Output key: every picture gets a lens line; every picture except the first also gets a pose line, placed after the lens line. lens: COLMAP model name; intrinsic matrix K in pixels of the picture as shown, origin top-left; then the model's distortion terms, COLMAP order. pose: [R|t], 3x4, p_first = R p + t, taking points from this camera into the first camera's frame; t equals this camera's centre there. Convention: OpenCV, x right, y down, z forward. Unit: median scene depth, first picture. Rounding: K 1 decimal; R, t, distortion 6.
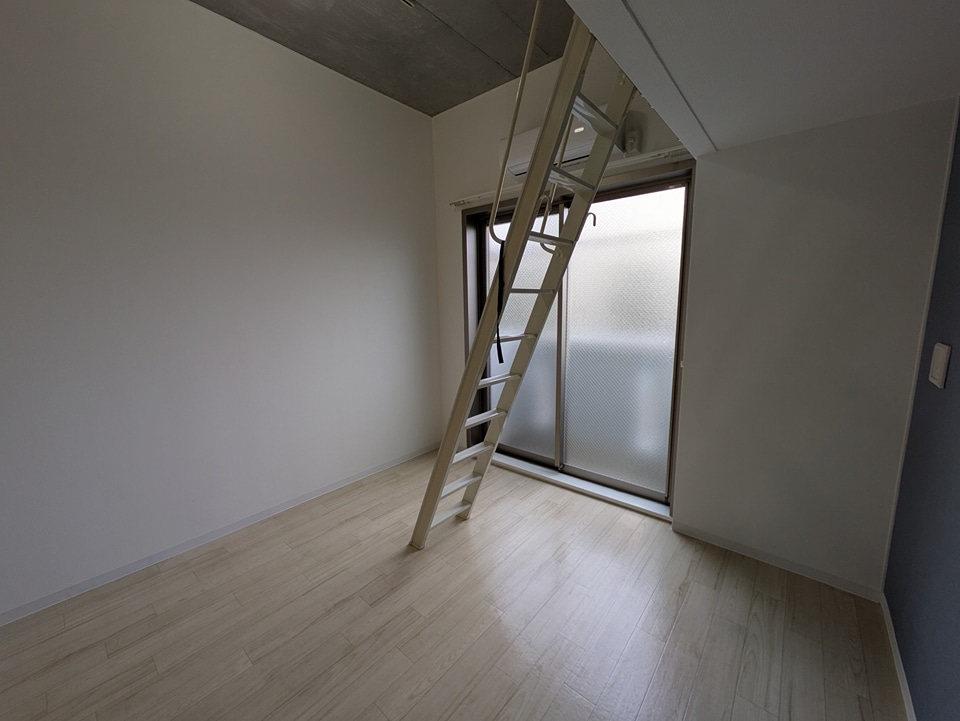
lens RADIAL K [[379.1, 0, 481.6], [0, 379.1, 357.8], [0, 0, 1]] dist [0.000058, 0.000303]
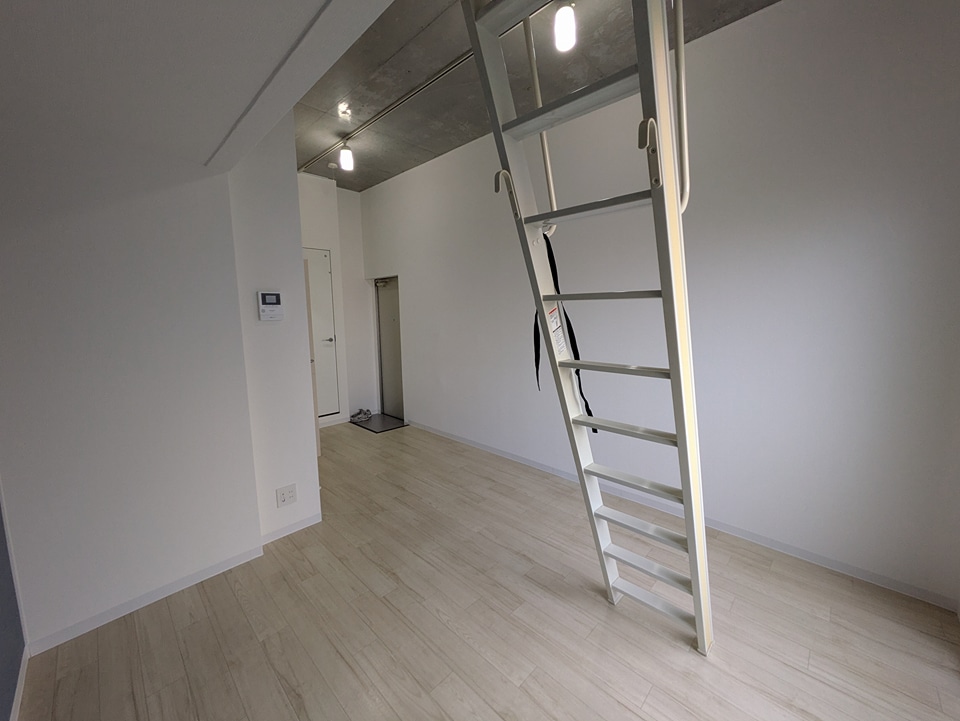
lens RADIAL K [[379.1, 0, 481.6], [0, 379.1, 357.8], [0, 0, 1]] dist [0.000058, 0.000303]
pose [[-0.063794, 0.140403, -0.988037, 0.796980], [-0.135448, 0.979674, 0.147960, -0.150739], [0.988729, 0.143266, -0.043480, 0.871474]]
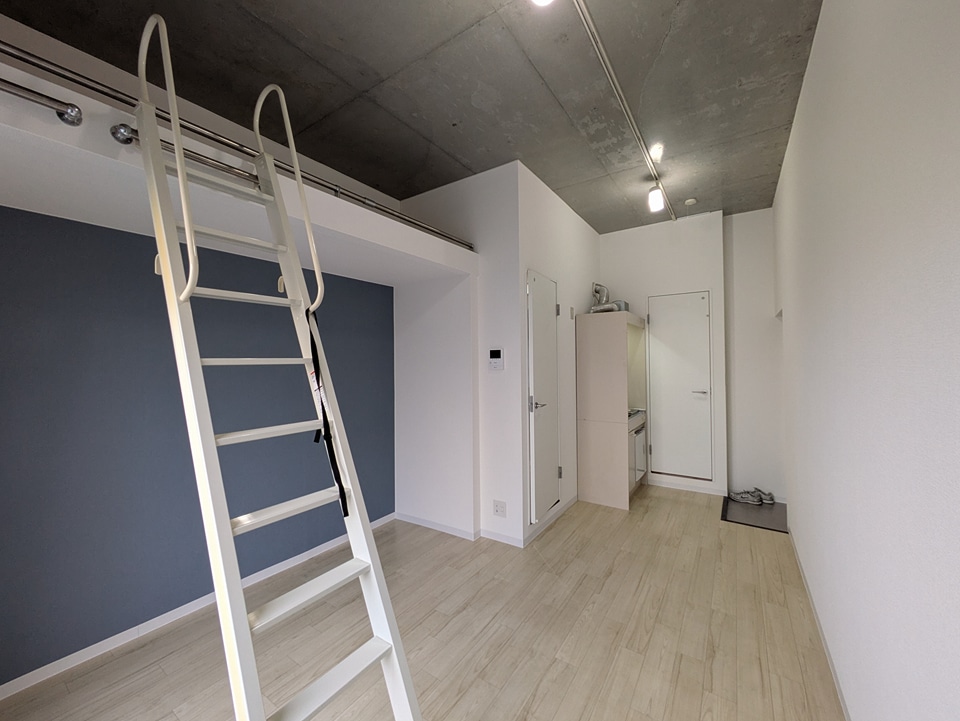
lens RADIAL K [[379.1, 0, 481.6], [0, 379.1, 357.8], [0, 0, 1]] dist [0.000058, 0.000303]
pose [[-0.993283, 0.027412, -0.112413, -0.226346], [0.011409, 0.990000, 0.140605, -0.291090], [0.115143, 0.138378, -0.983663, 1.813000]]
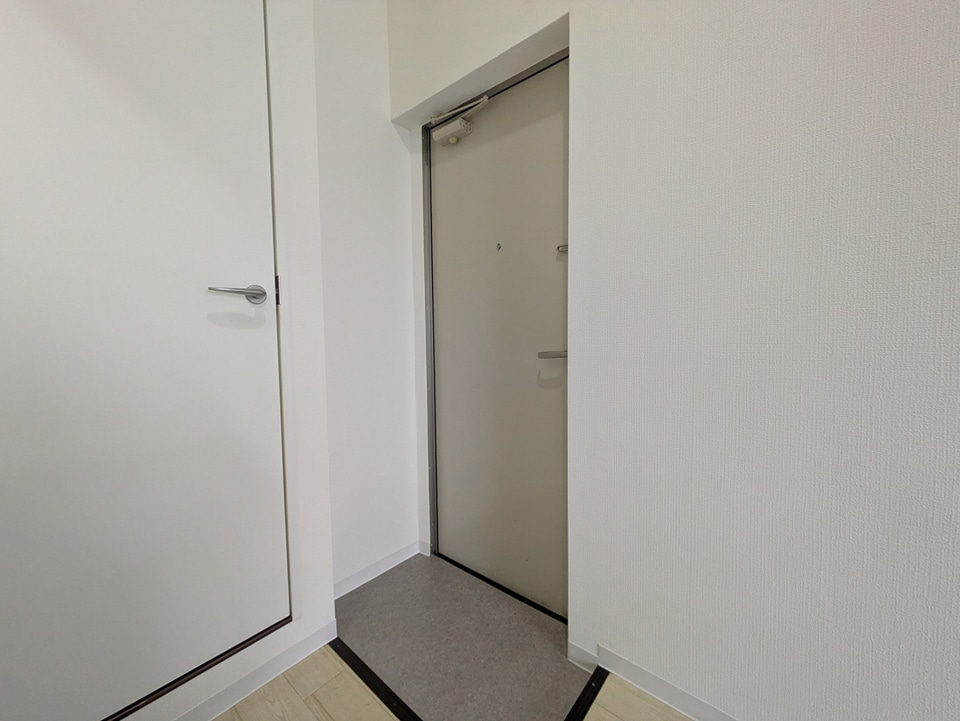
lens RADIAL K [[379.1, 0, 481.6], [0, 379.1, 357.8], [0, 0, 1]] dist [0.000058, 0.000303]
pose [[0.008378, 0.077476, -0.996959, -1.294385], [-0.135272, 0.987917, 0.075637, 0.285146], [0.990773, 0.134227, 0.018757, -0.007971]]
